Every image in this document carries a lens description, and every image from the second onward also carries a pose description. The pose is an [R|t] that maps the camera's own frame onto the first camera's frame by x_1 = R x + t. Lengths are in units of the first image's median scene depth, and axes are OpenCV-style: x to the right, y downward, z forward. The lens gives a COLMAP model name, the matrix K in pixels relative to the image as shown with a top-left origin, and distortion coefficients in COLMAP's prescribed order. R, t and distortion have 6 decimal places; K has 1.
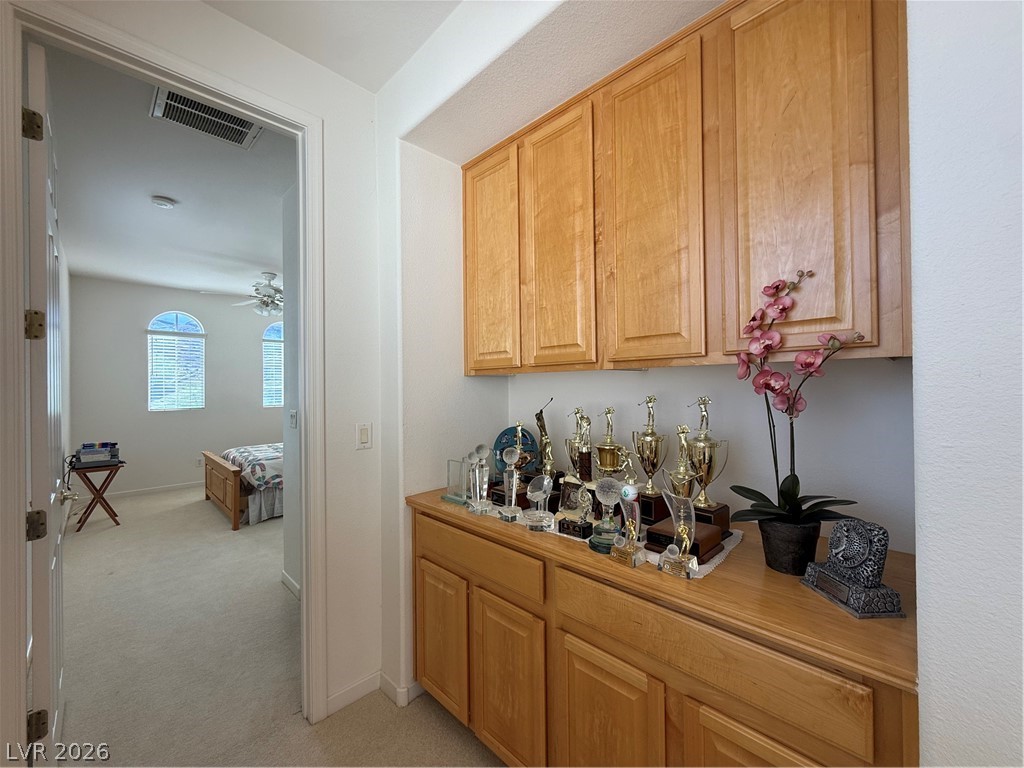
lens RADIAL K [[410.8, 0, 513.7], [0, 410.8, 387.3], [0, 0, 1]] dist [0.000712, 0.000215]
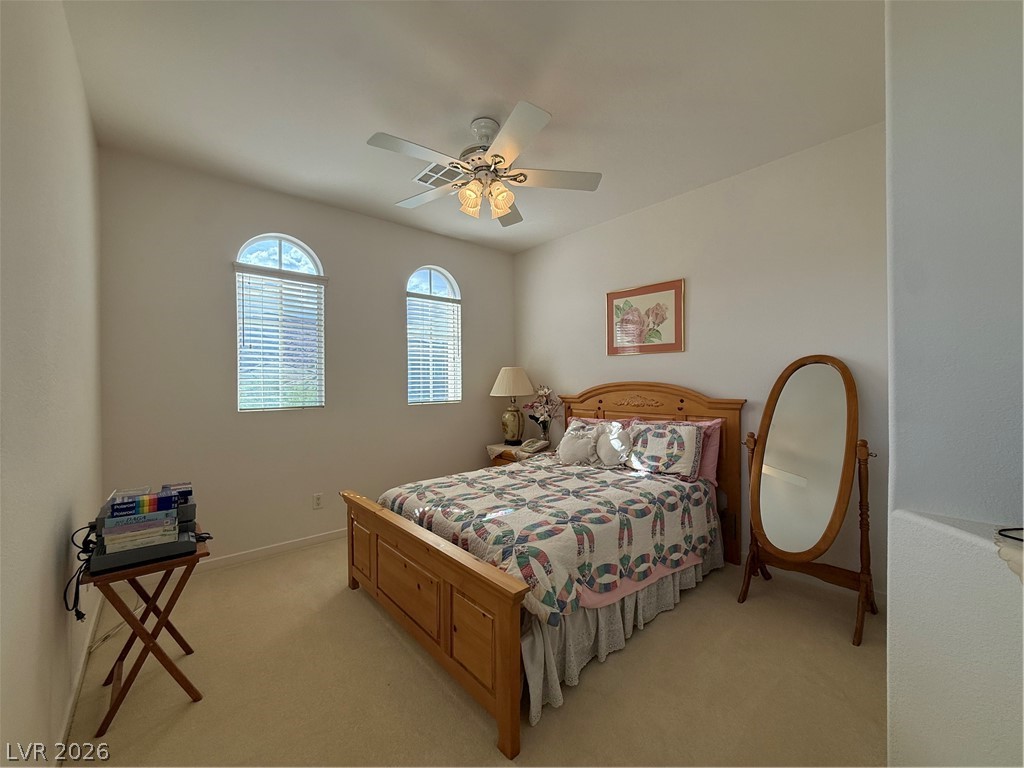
lens RADIAL K [[408.4, 0, 516.1], [0, 408.4, 383.9], [0, 0, 1]] dist [-0.002041, -0.000240]
pose [[0.997433, -0.000866, -0.071604, -0.618589], [0.001016, 0.999997, 0.002050, 0.026204], [0.071602, -0.002117, 0.997431, 0.622666]]
